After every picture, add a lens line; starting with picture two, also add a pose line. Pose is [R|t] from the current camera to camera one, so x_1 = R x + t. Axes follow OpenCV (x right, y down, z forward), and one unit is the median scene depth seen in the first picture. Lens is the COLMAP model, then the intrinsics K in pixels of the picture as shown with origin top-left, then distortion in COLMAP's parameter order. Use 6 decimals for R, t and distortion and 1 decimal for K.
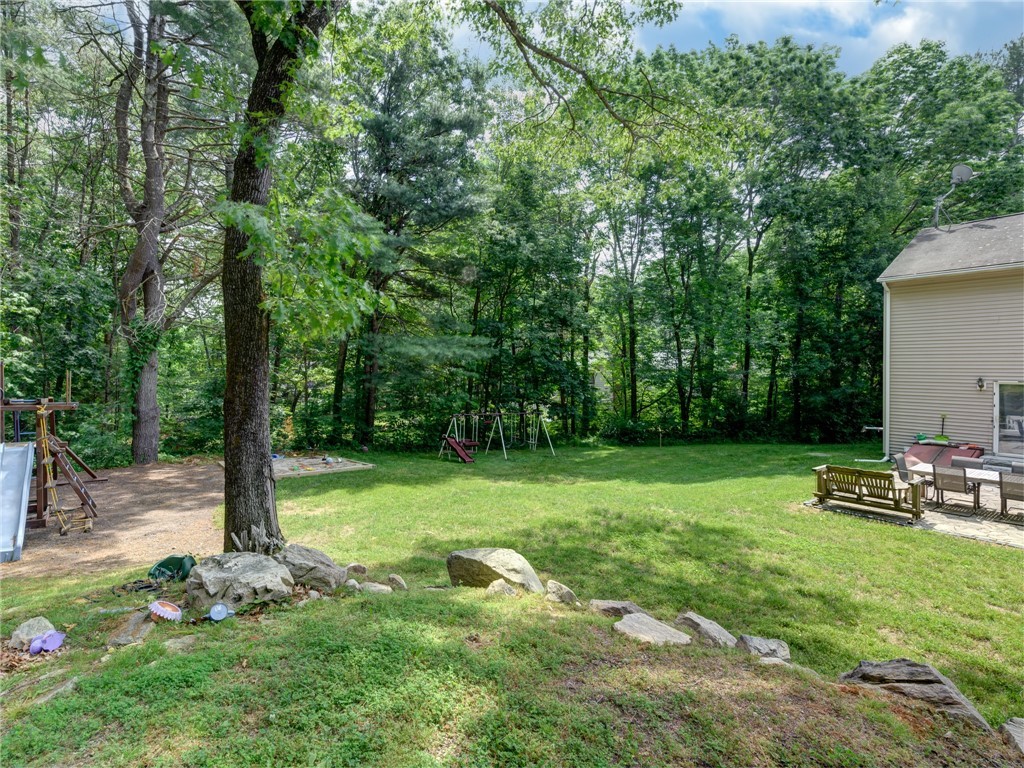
lens RADIAL K [[478.1, 0, 499.5], [0, 478.1, 362.9], [0, 0, 1]] dist [0.000637, 0.000232]
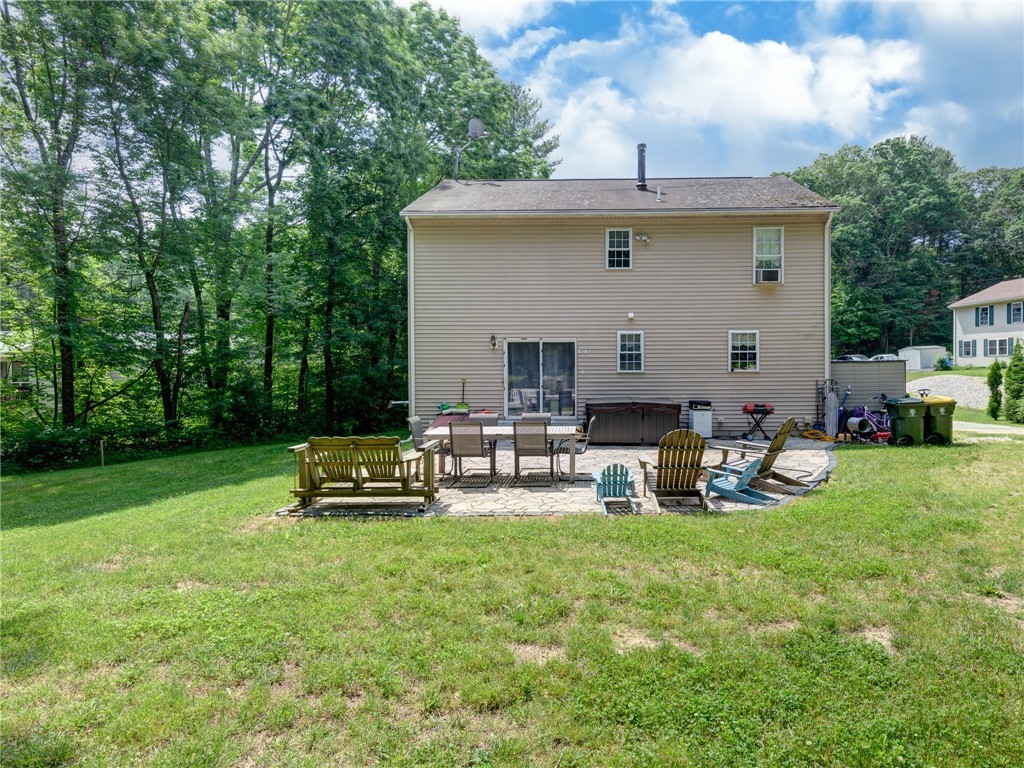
lens RADIAL K [[535.1, 0, 511.9], [0, 535.1, 381.6], [0, 0, 1]] dist [-0.004494, -0.000666]
pose [[0.676657, -0.016004, 0.736125, 0.390183], [0.010736, 0.999872, 0.011869, 0.144970], [-0.736220, -0.000128, 0.676742, 0.398982]]
